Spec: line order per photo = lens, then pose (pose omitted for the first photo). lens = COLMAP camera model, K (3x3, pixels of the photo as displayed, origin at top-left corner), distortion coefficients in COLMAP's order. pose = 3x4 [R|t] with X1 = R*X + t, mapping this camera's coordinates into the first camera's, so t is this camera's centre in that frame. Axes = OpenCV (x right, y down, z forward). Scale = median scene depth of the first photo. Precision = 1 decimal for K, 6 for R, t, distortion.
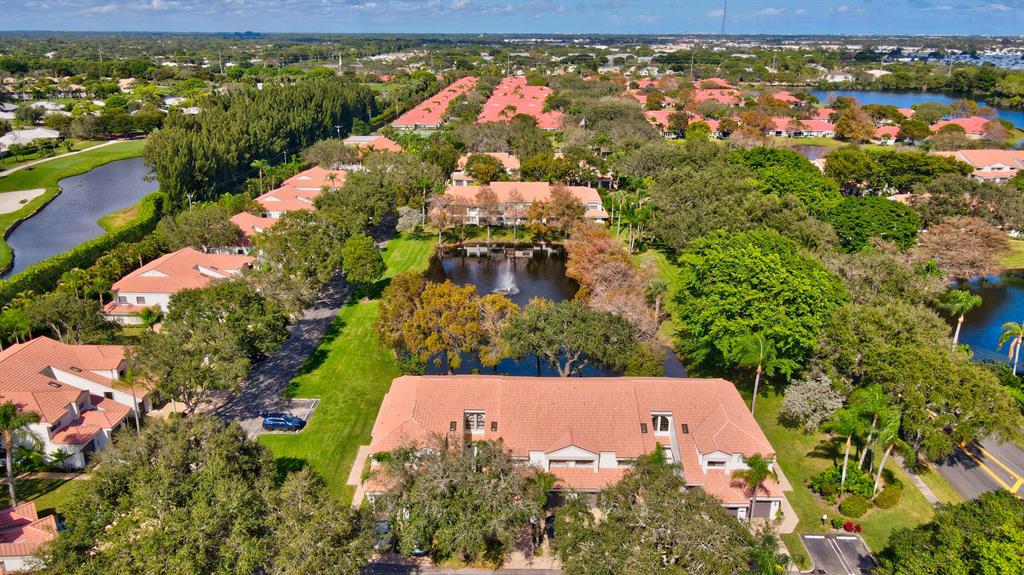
lens RADIAL K [[761.6, 0, 507.4], [0, 761.6, 286.5], [0, 0, 1]] dist [-0.008691, 0.030522]
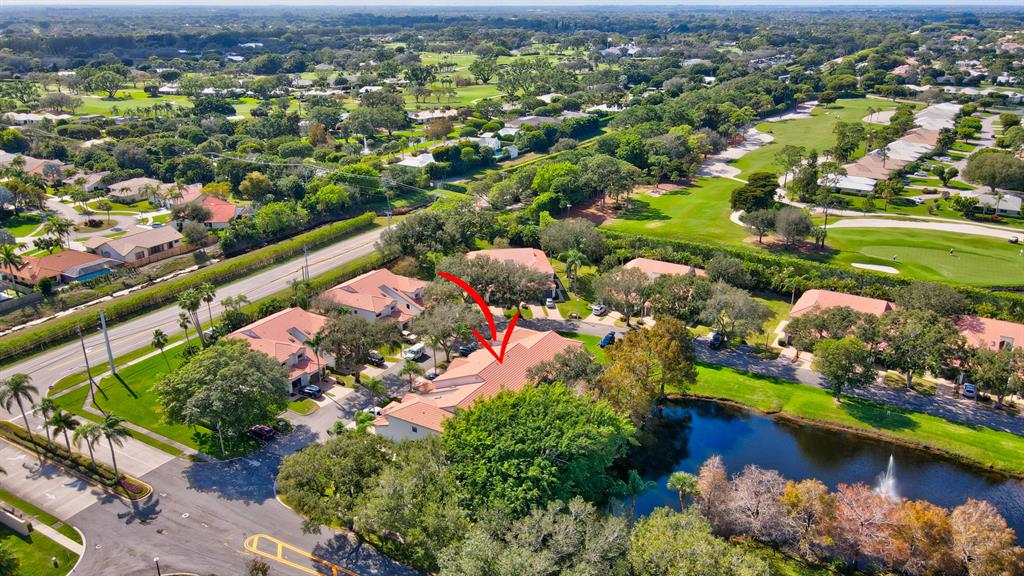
lens RADIAL K [[761.6, 0, 508.5], [0, 761.6, 294.9], [0, 0, 1]] dist [-0.008691, 0.030522]
pose [[-0.510350, 0.304999, -0.804064, 0.864193], [-0.268706, 0.831623, 0.486004, -0.503698], [0.816909, 0.464089, -0.342464, 0.984072]]
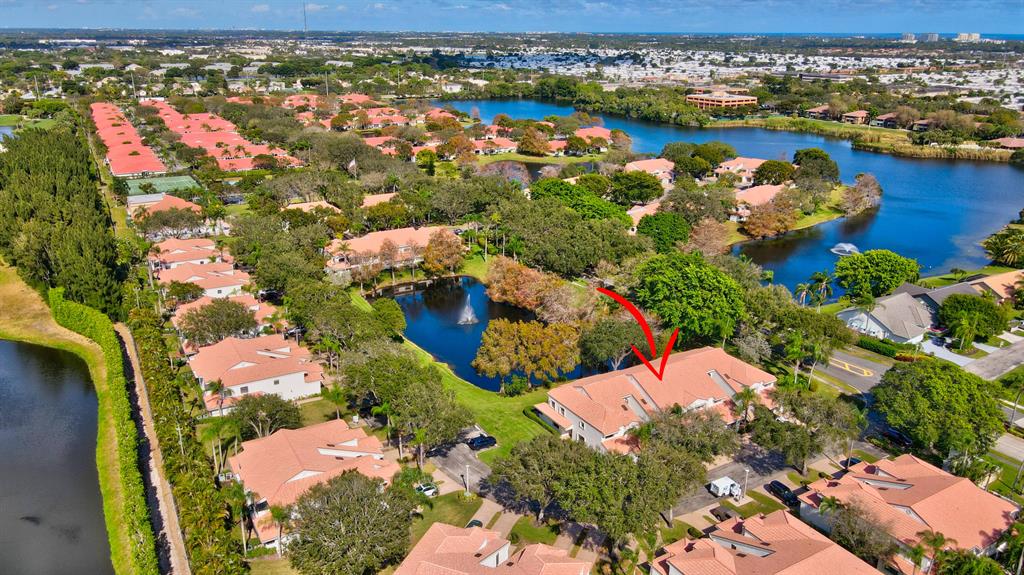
lens RADIAL K [[761.6, 0, 518.1], [0, 761.6, 285.1], [0, 0, 1]] dist [-0.008691, 0.030522]
pose [[0.847507, -0.167063, 0.503808, -0.644214], [0.165406, 0.985038, 0.048392, -0.116291], [-0.504354, 0.042320, 0.862459, -0.175905]]
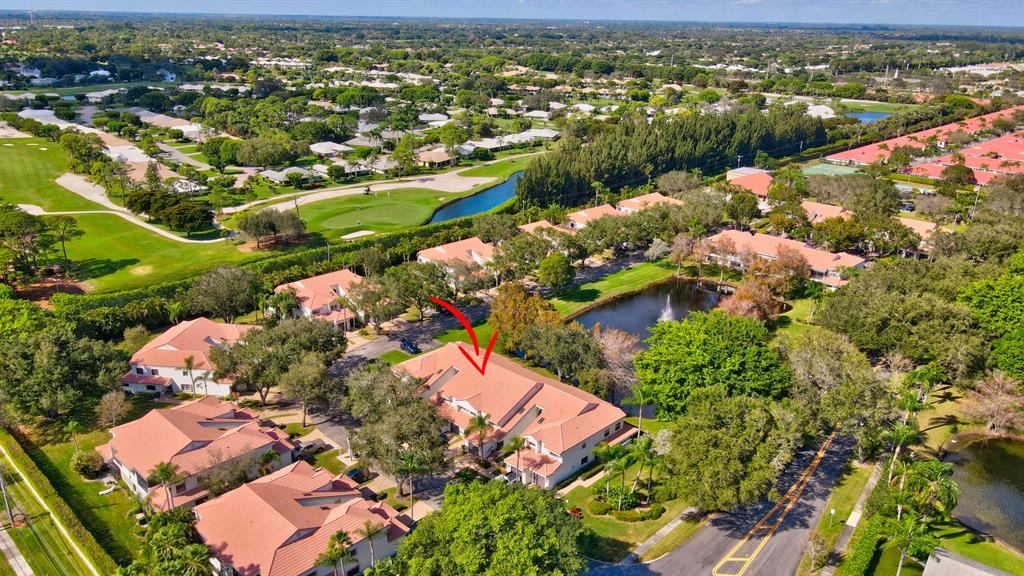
lens RADIAL K [[761.6, 0, 506.3], [0, 761.6, 286.8], [0, 0, 1]] dist [-0.008691, 0.030522]
pose [[0.725064, 0.238865, -0.645930, 0.696532], [-0.230202, 0.968035, 0.099575, -0.131309], [0.649068, 0.076497, 0.756875, -0.140574]]
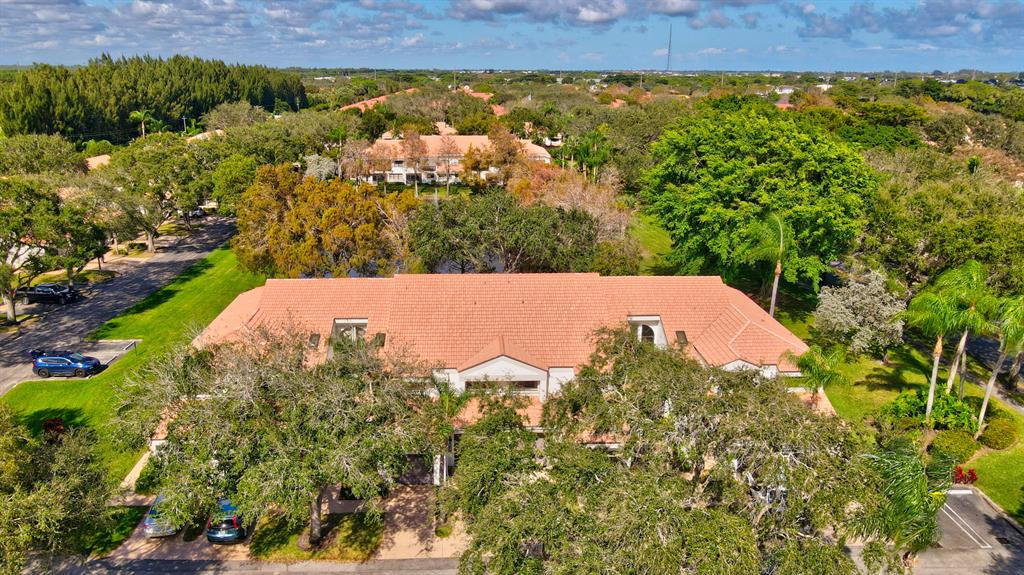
lens RADIAL K [[761.6, 0, 505.4], [0, 761.6, 287.1], [0, 0, 1]] dist [-0.008691, 0.030522]
pose [[0.998200, -0.016910, 0.057537, 0.031719], [0.019433, 0.998861, -0.043568, 0.106949], [-0.056734, 0.044608, 0.997392, 0.233437]]
